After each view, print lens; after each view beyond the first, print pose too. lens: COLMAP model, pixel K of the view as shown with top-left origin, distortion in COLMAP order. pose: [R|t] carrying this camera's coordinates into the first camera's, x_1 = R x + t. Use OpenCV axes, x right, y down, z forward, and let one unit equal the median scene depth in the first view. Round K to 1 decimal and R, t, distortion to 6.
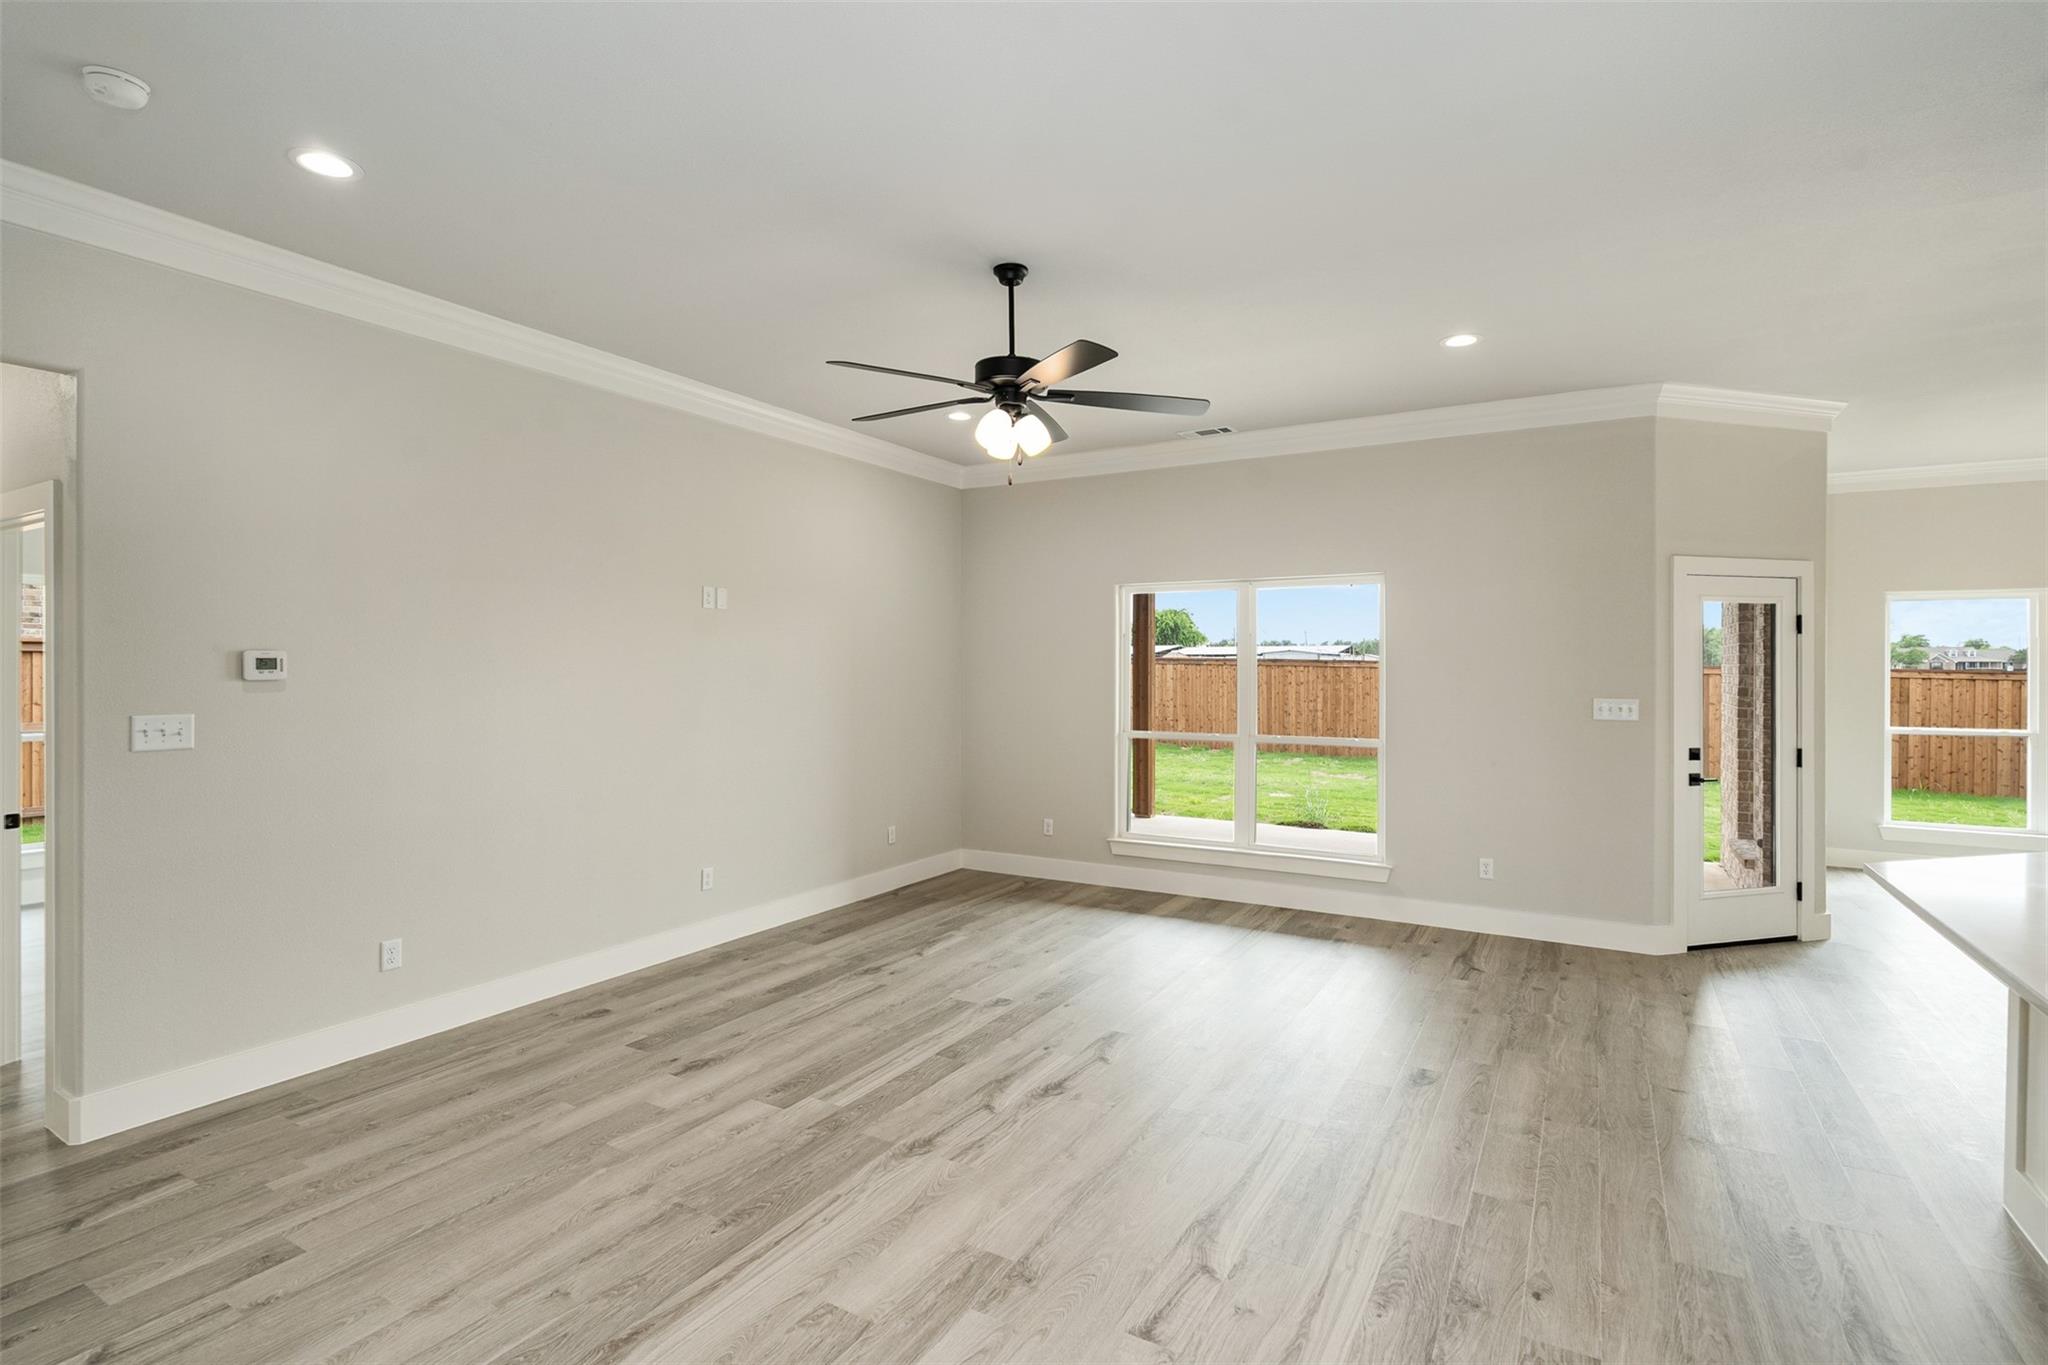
lens RADIAL K [[980.4, 0, 1030.4], [0, 980.4, 668.2], [0, 0, 1]] dist [0.000238, -0.000025]
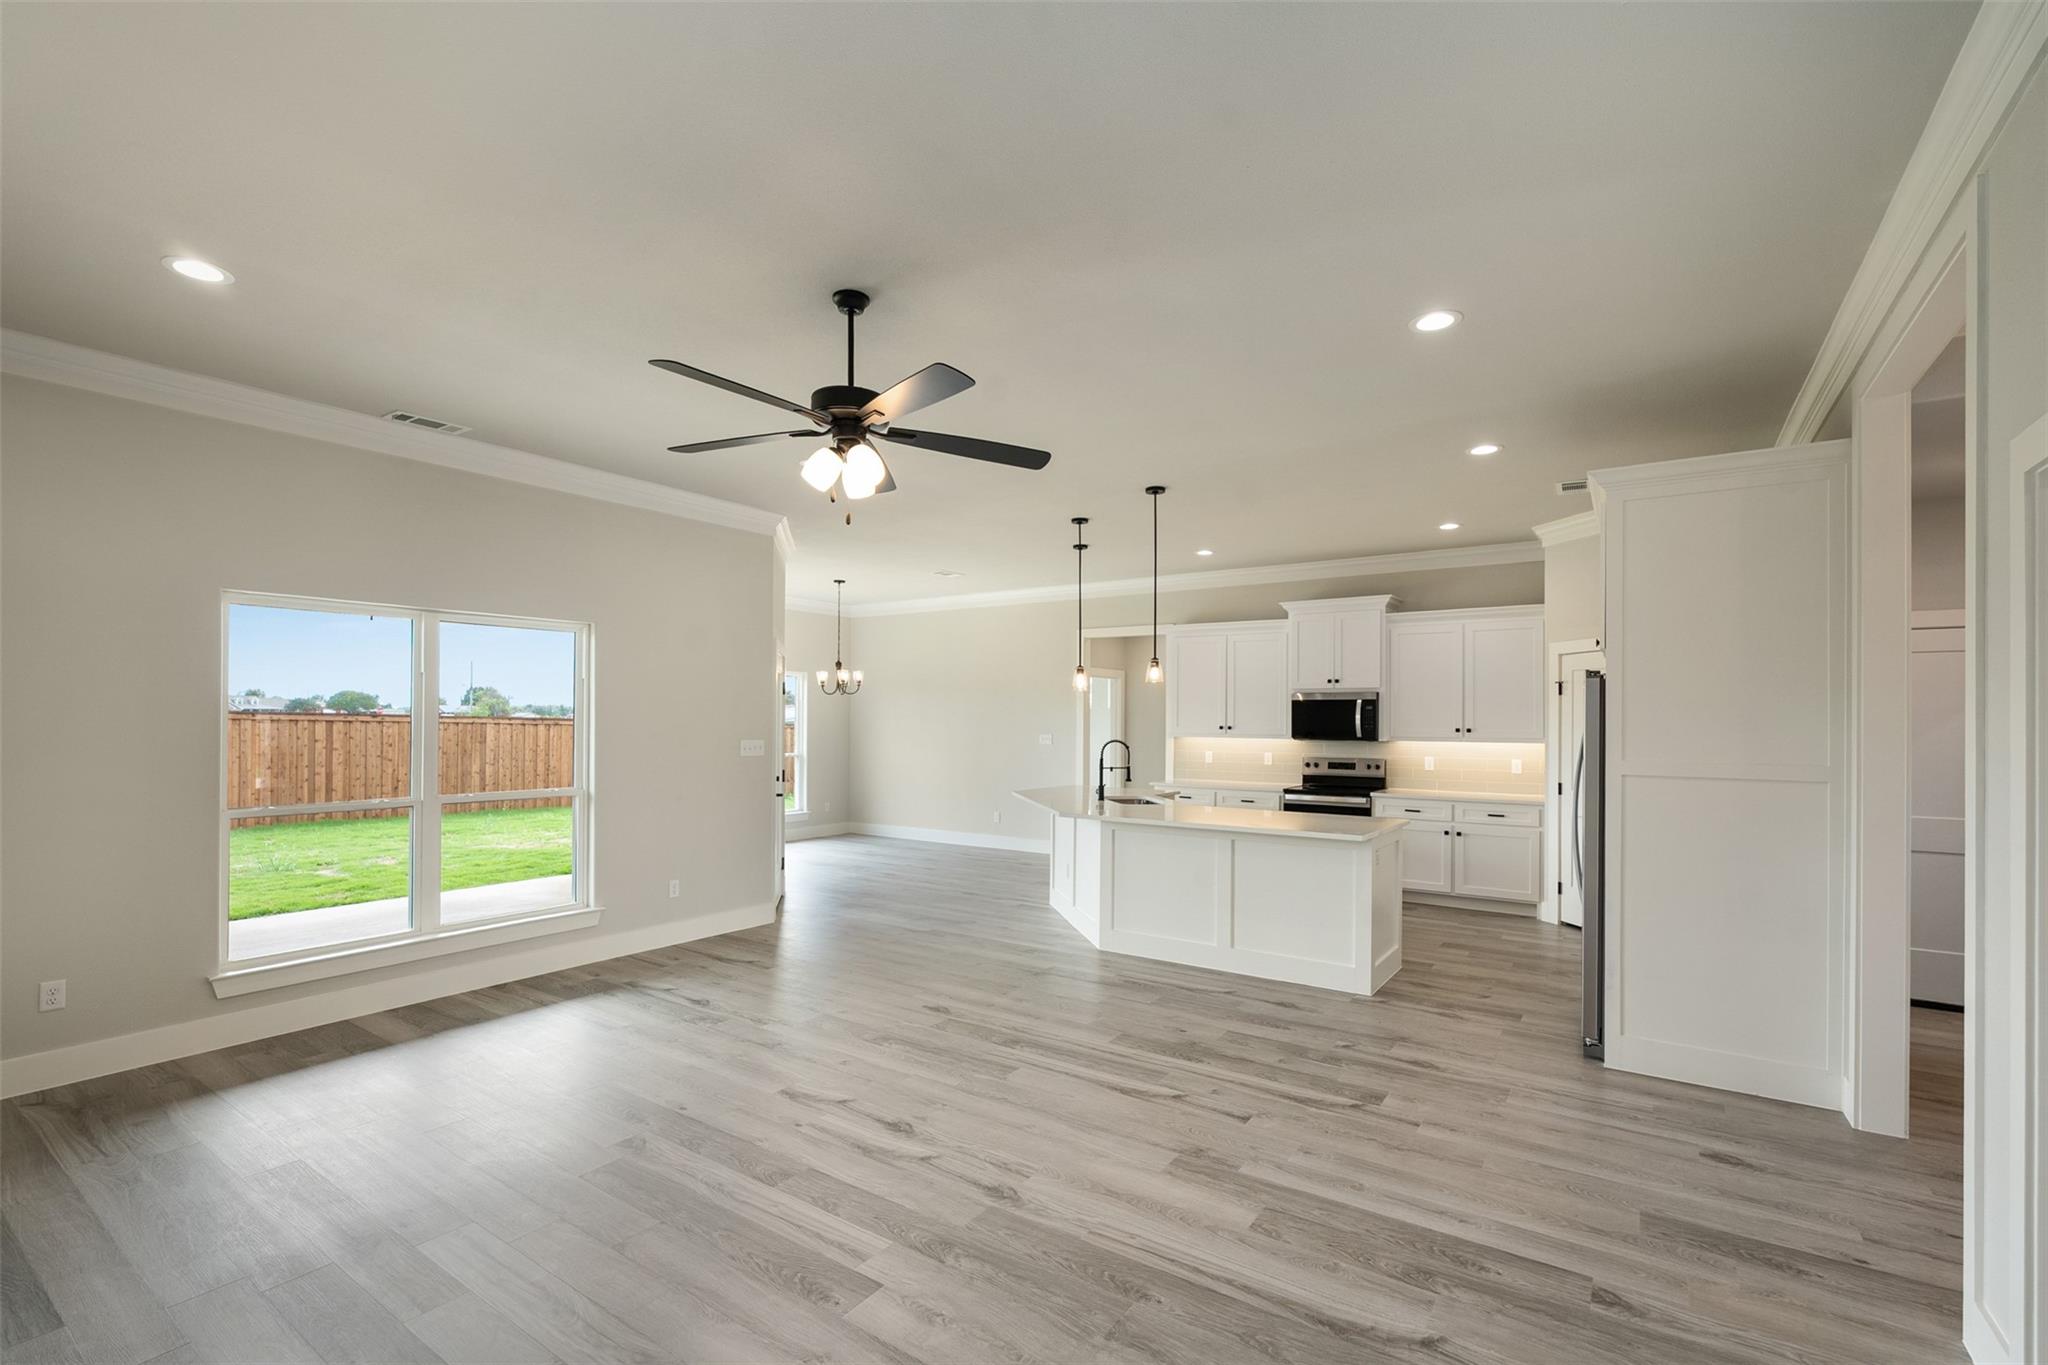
lens RADIAL K [[911.7, 0, 1027.4], [0, 911.7, 702.9], [0, 0, 1]] dist [-0.002185, -0.000336]
pose [[0.065191, 0.018656, 0.997698, -0.838321], [-0.005870, 0.999815, -0.018312, 0.001465], [-0.997856, -0.004663, 0.065288, 0.727343]]
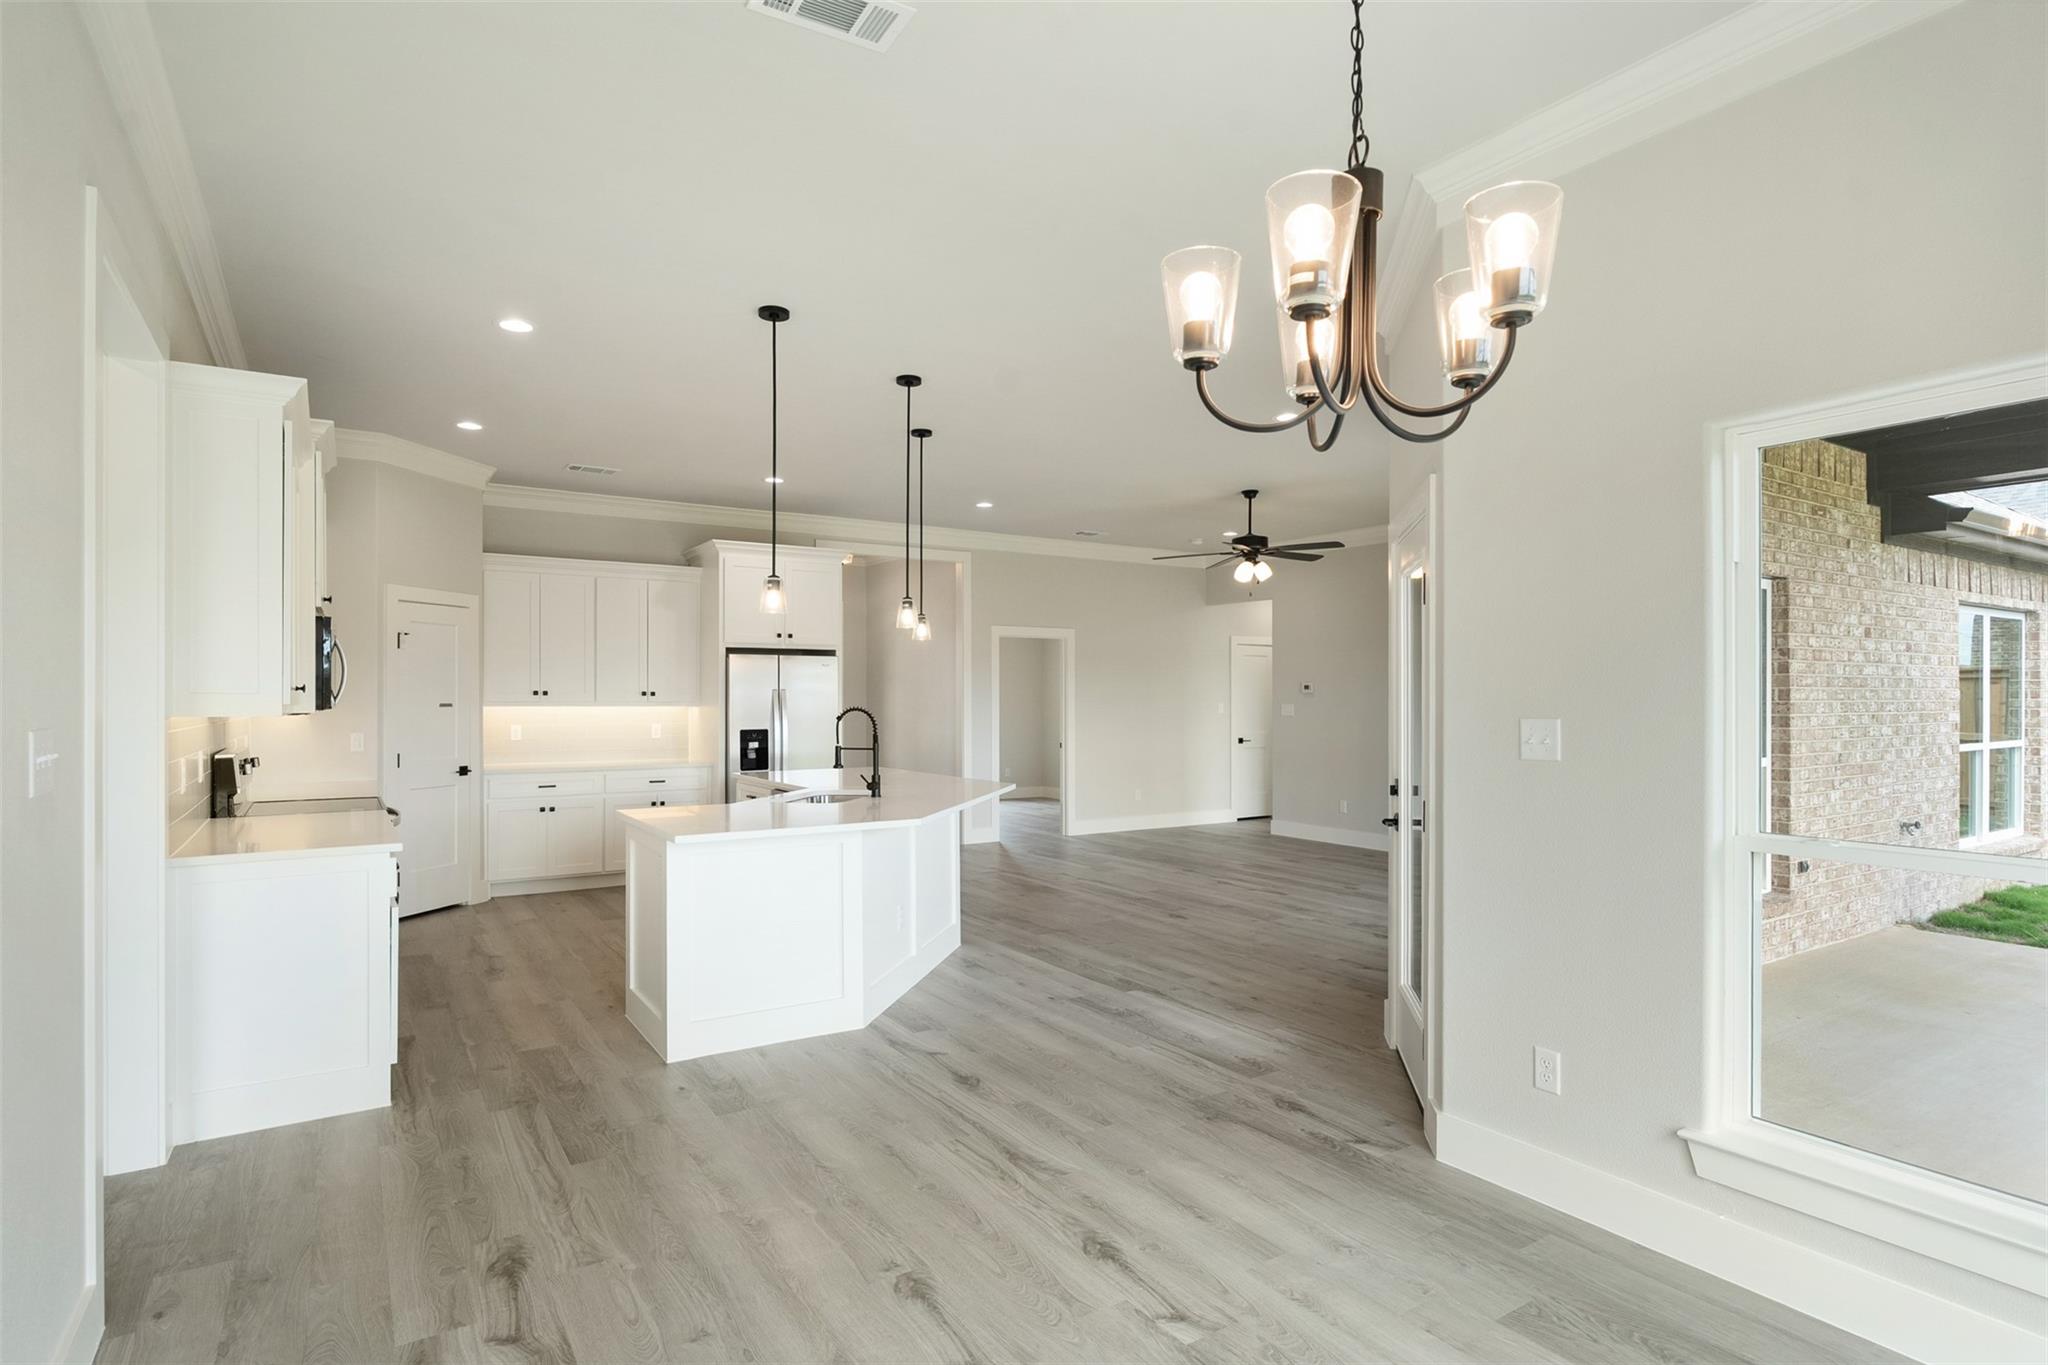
lens RADIAL K [[1058.1, 0, 1029.1], [0, 1058.1, 695.8], [0, 0, 1]] dist [-0.003929, -0.000336]
pose [[-0.452567, -0.004600, -0.891719, 2.016471], [-0.003237, 0.999989, -0.003516, 0.029808], [0.891725, 0.001295, -0.452577, 1.484352]]
